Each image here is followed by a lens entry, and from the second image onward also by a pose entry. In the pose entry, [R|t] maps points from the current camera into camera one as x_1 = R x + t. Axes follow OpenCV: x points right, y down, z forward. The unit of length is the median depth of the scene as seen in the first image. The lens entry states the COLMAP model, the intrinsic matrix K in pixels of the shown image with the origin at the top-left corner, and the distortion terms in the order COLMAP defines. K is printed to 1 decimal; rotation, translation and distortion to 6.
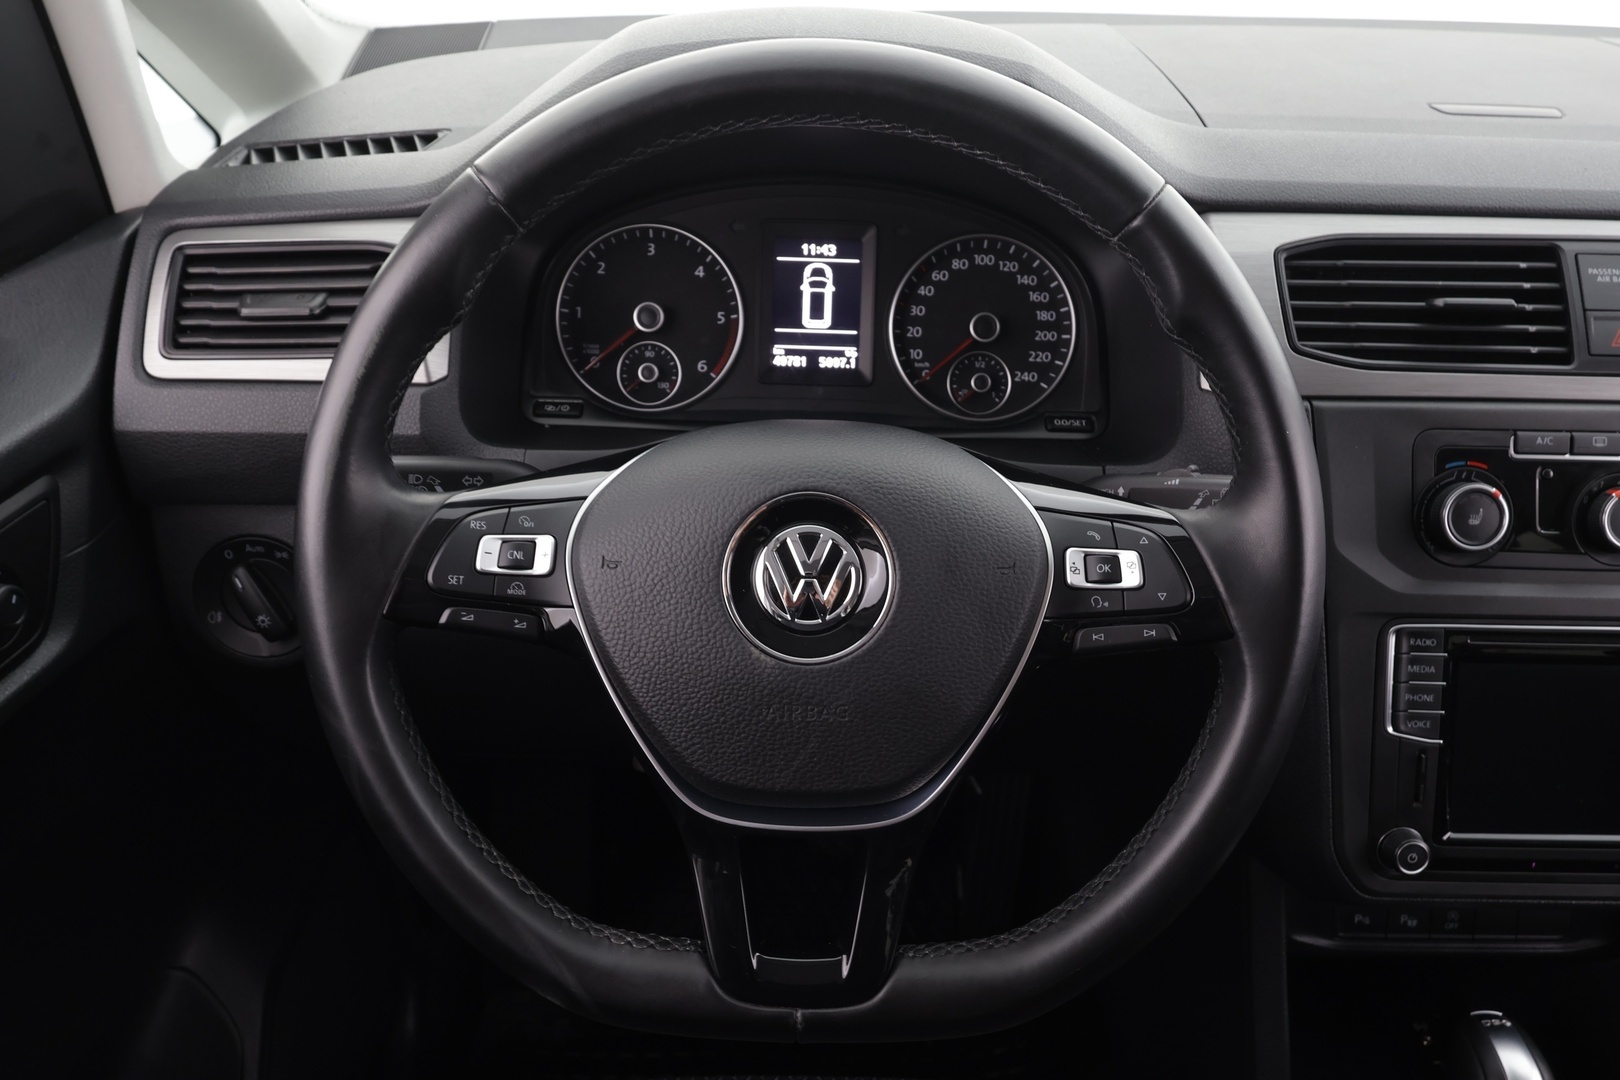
lens RADIAL K [[1154.1, 0, 806.2], [0, 1154.1, 552.1], [0, 0, 1]] dist [0.000206, -0.002109]
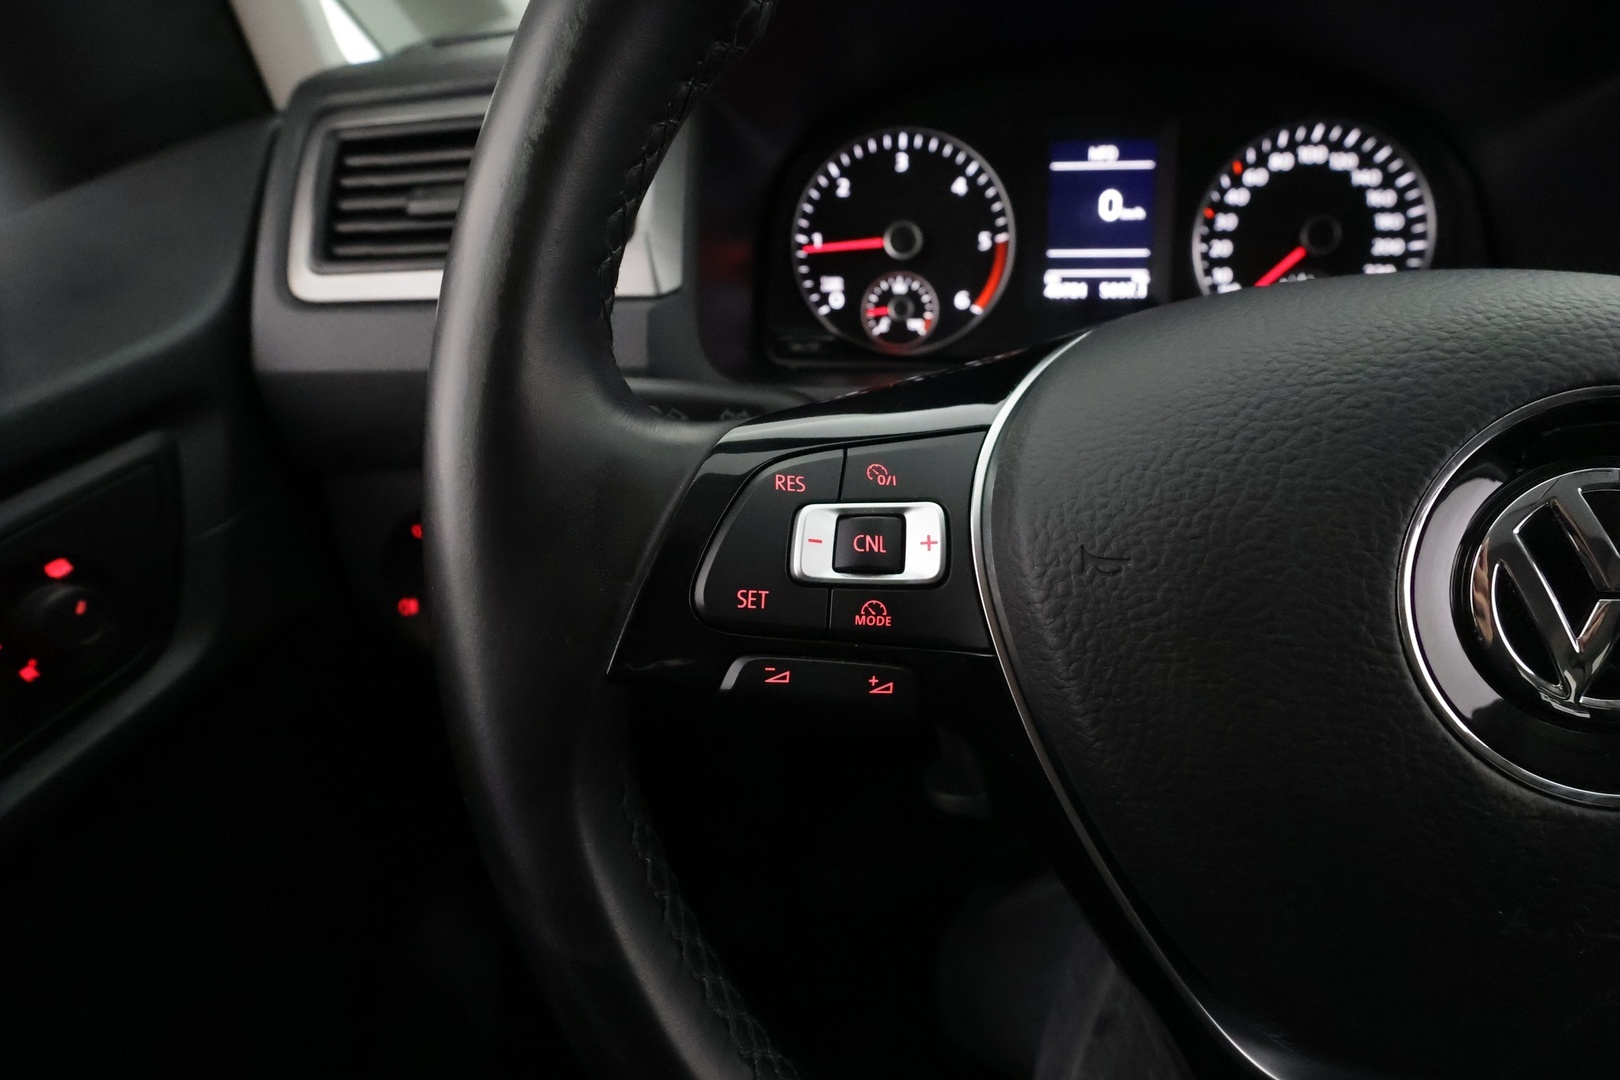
lens RADIAL K [[737.1, 0, 810.0], [0, 737.1, 540.0], [0, 0, 1]] dist [-0.001209, -0.000332]
pose [[0.996623, -0.012068, -0.081218, -0.196280], [0.015466, 0.999025, 0.041346, -0.009716], [0.080640, -0.042463, 0.995838, 0.538626]]
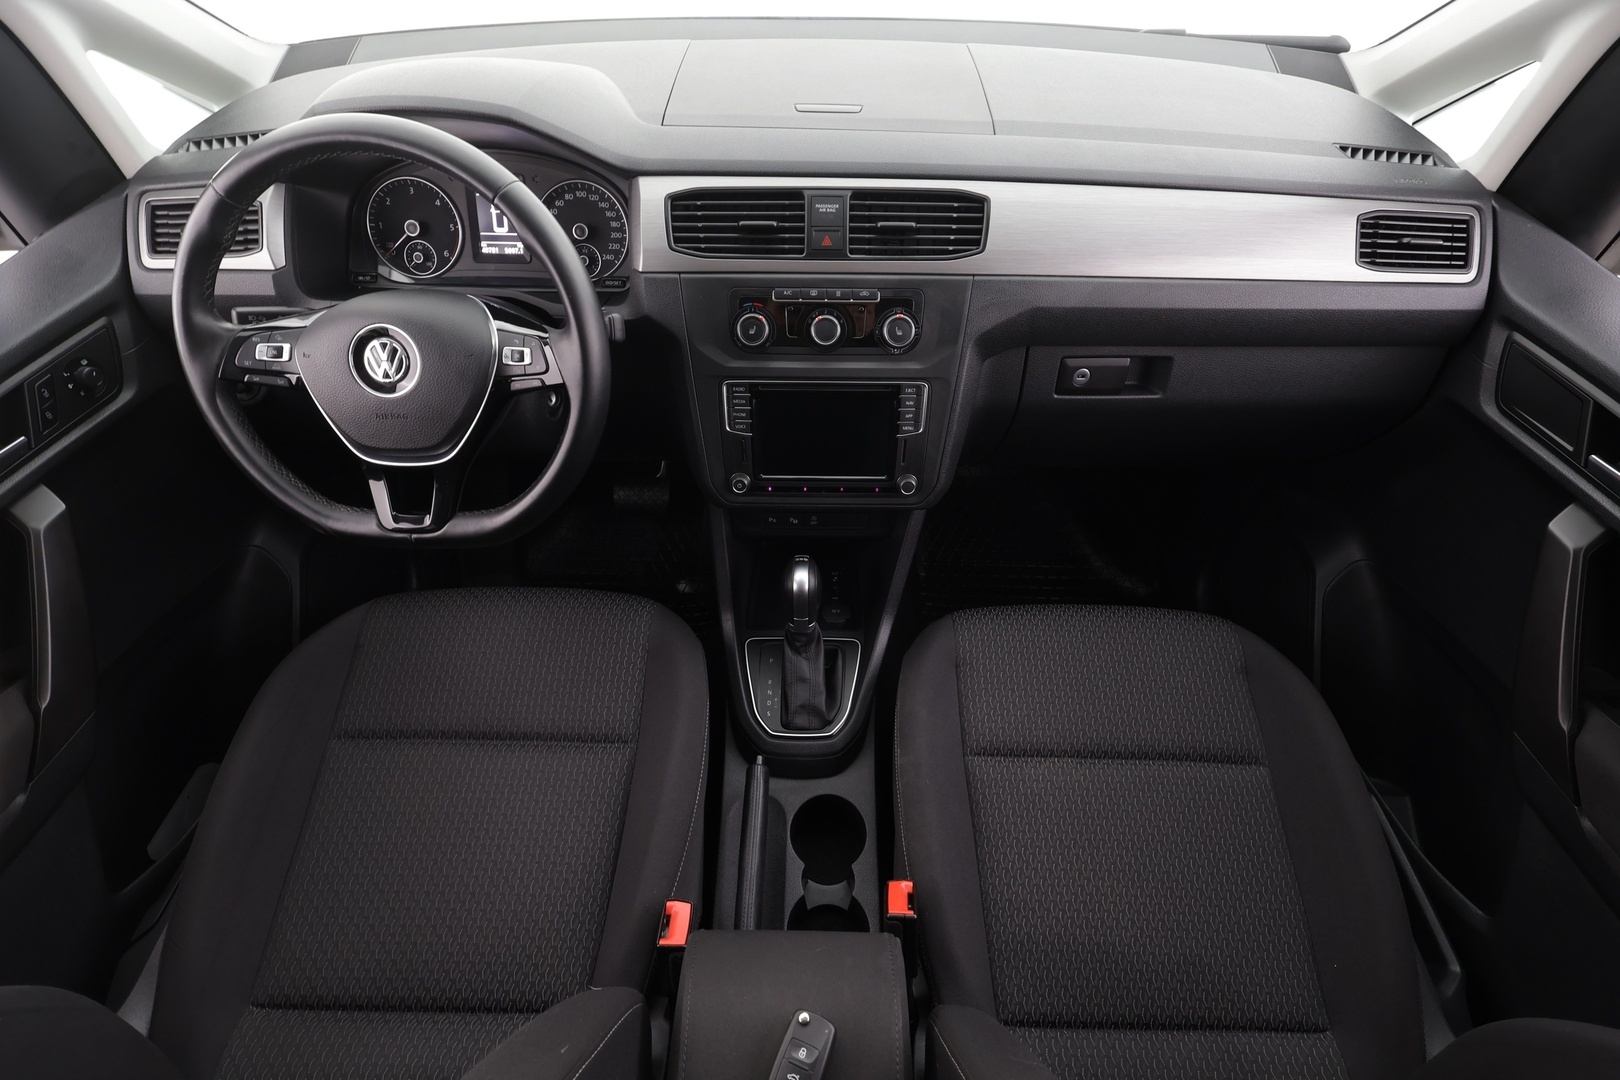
lens RADIAL K [[737.1, 0, 810.0], [0, 737.1, 540.0], [0, 0, 1]] dist [-0.001209, -0.000332]
pose [[0.999753, -0.002878, -0.022017, 0.694291], [0.008374, 0.967207, 0.253851, 0.000544], [0.020565, -0.253973, 0.966993, -0.427677]]
